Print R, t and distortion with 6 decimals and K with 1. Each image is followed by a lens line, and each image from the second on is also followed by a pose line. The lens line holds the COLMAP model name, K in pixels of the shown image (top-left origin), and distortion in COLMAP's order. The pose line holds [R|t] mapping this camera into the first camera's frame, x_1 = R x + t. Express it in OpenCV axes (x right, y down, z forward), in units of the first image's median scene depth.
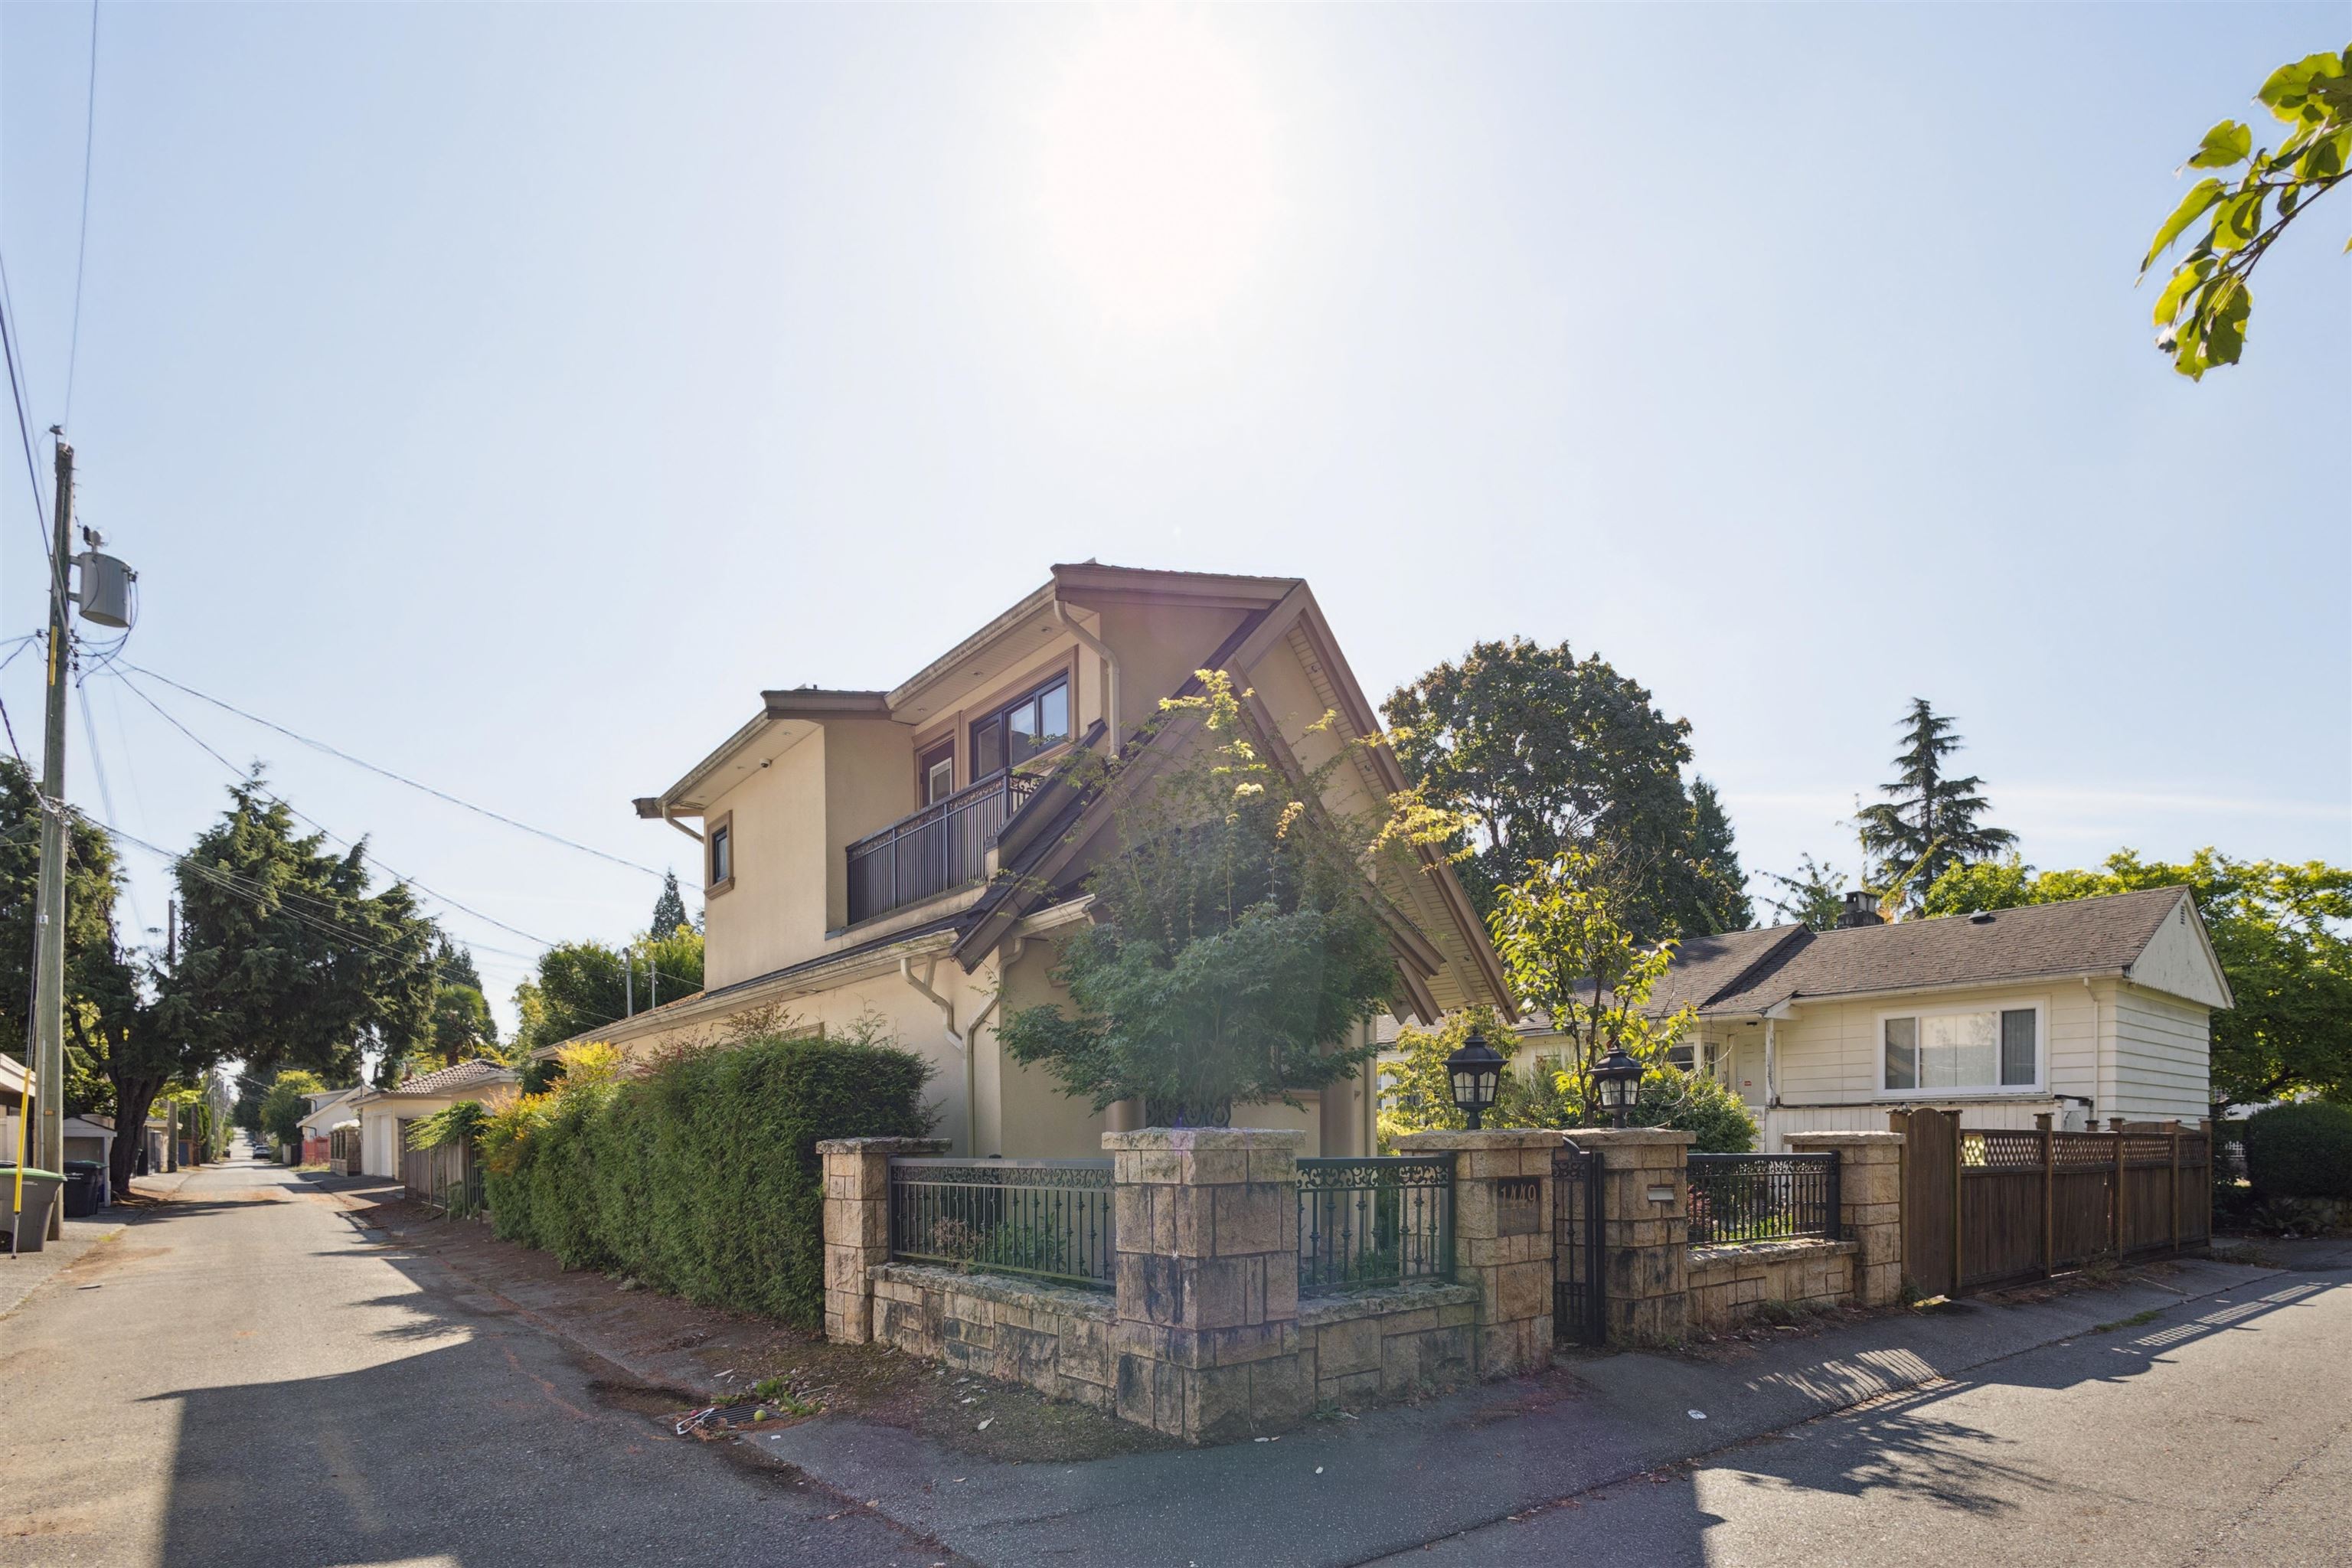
lens RADIAL K [[1151.2, 0, 1186.2], [0, 1151.2, 793.1], [0, 0, 1]] dist [0.002874, 0.000086]
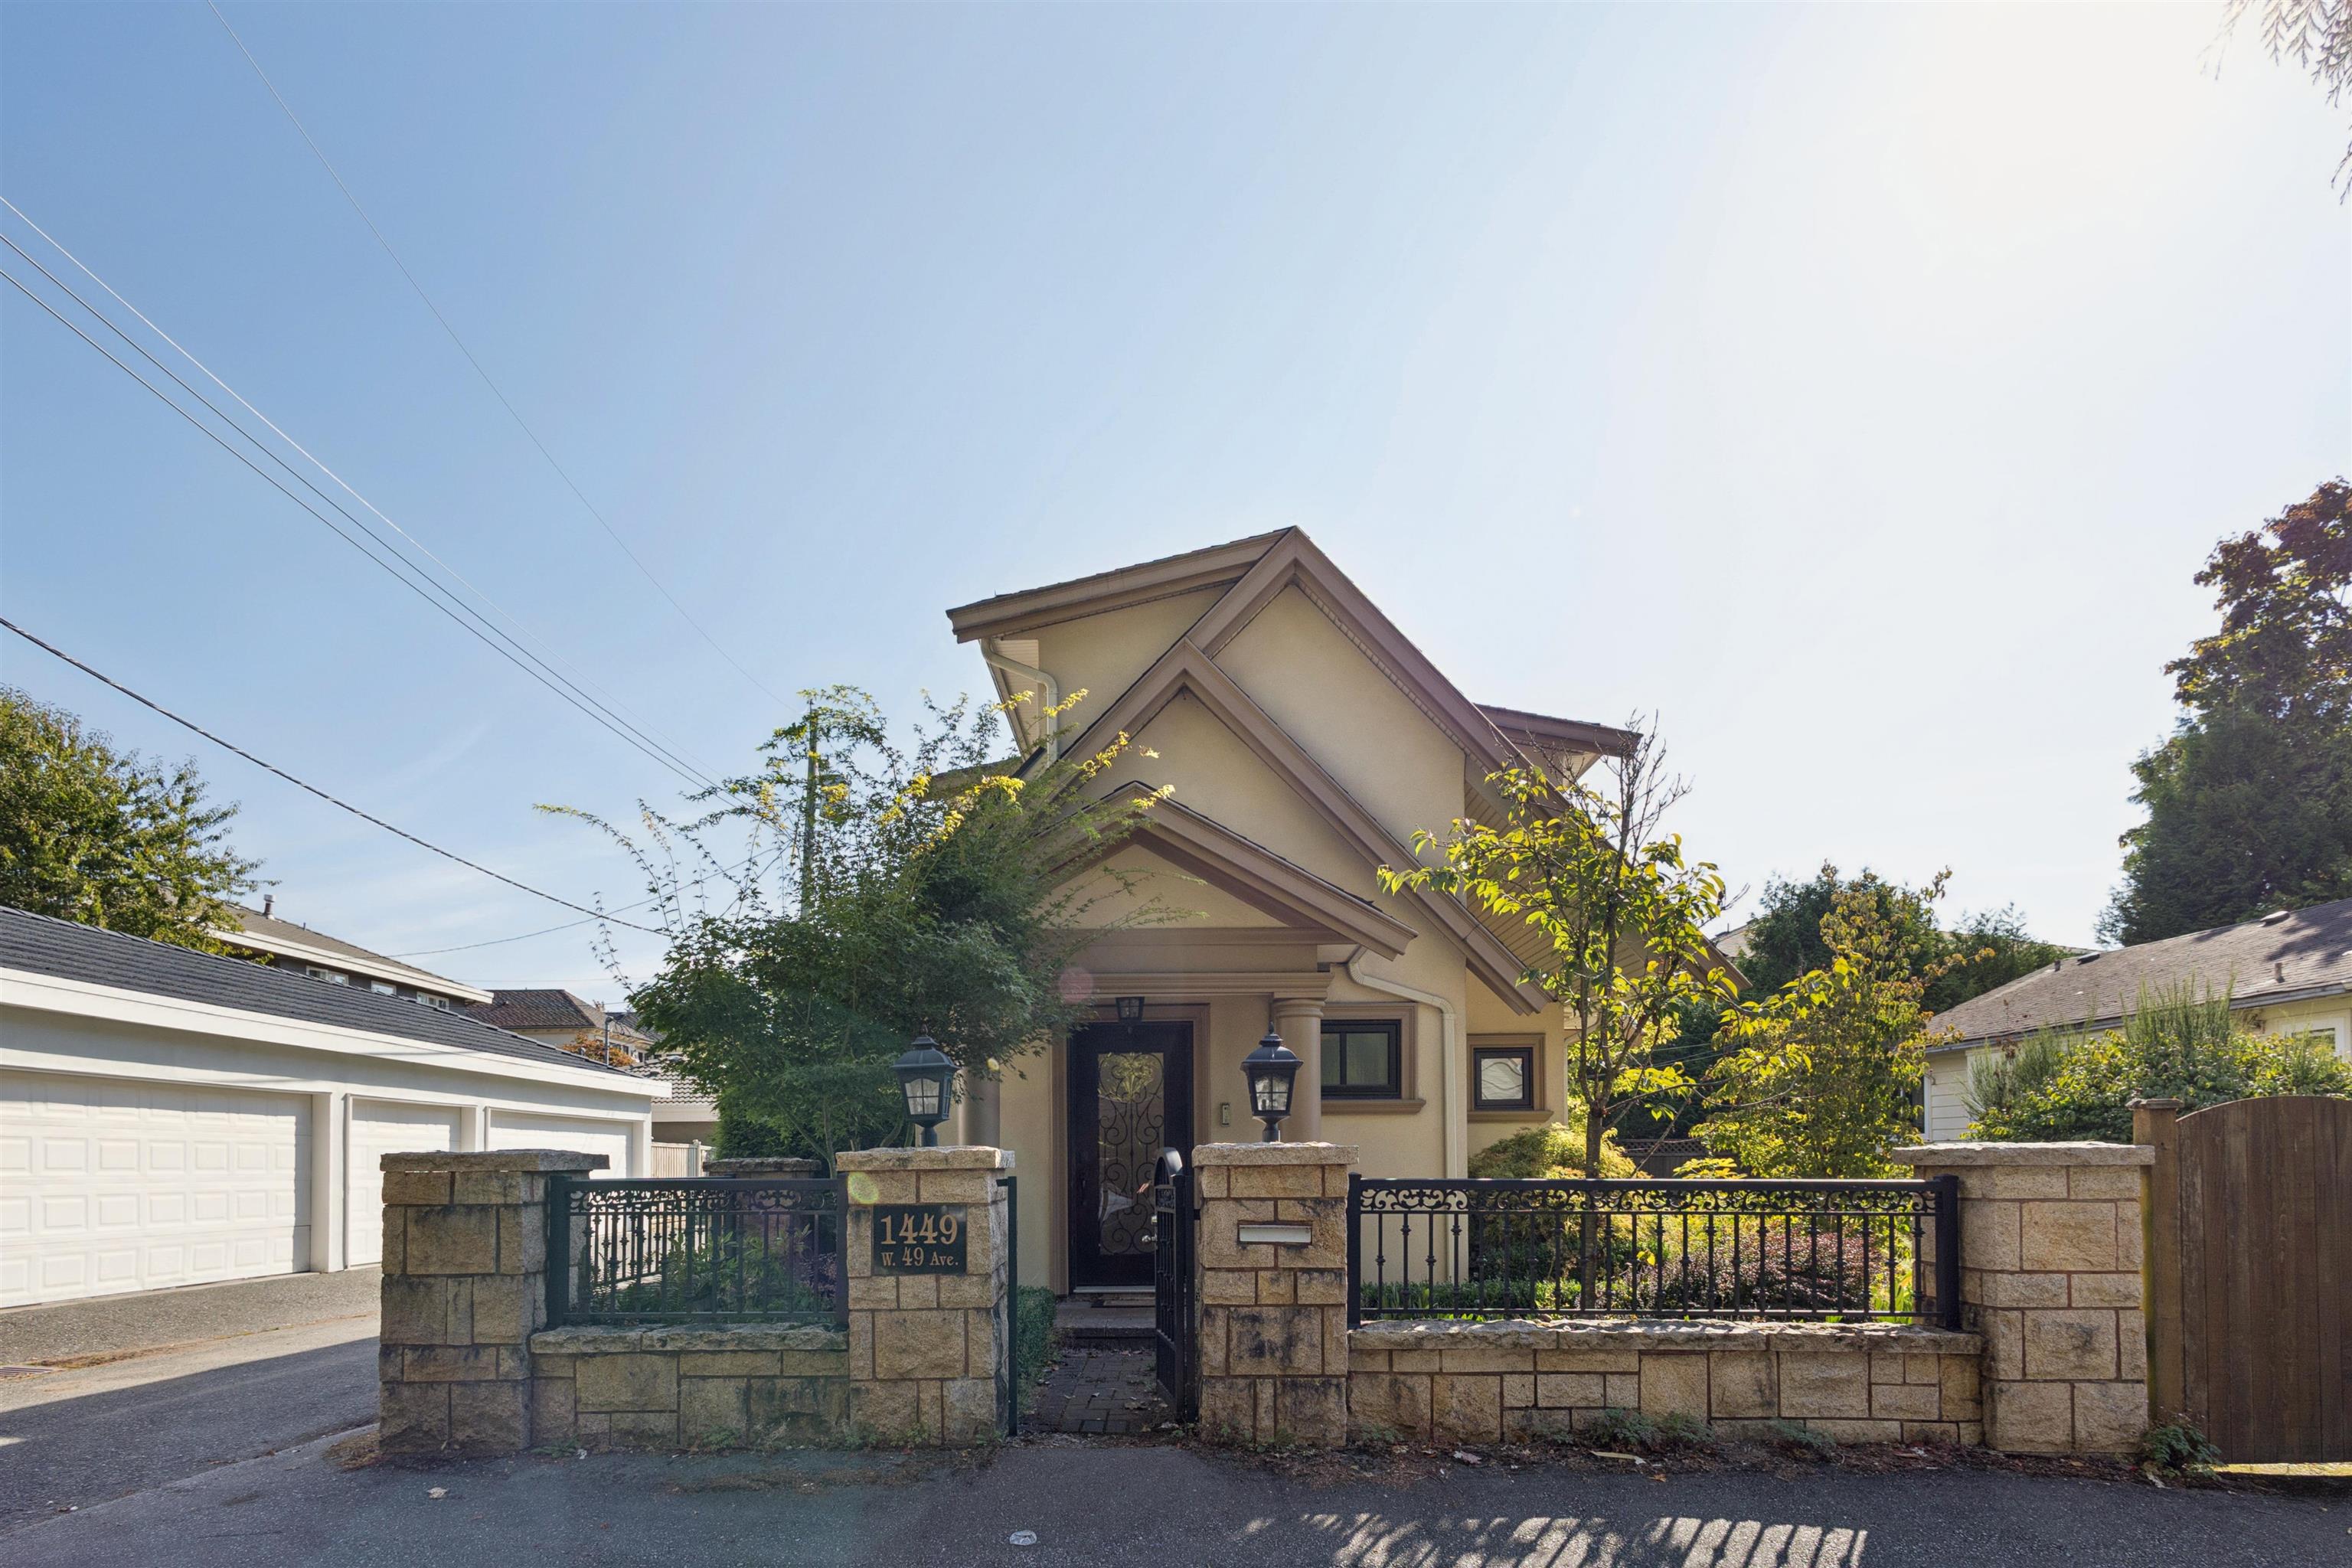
lens RADIAL K [[1081.6, 0, 1167.8], [0, 1081.6, 814.0], [0, 0, 1]] dist [0.005755, 0.000111]
pose [[0.783006, -0.185269, -0.593783, 1.041316], [0.180991, 0.981168, -0.067470, 0.156806], [0.595100, -0.054640, 0.801792, 0.547645]]
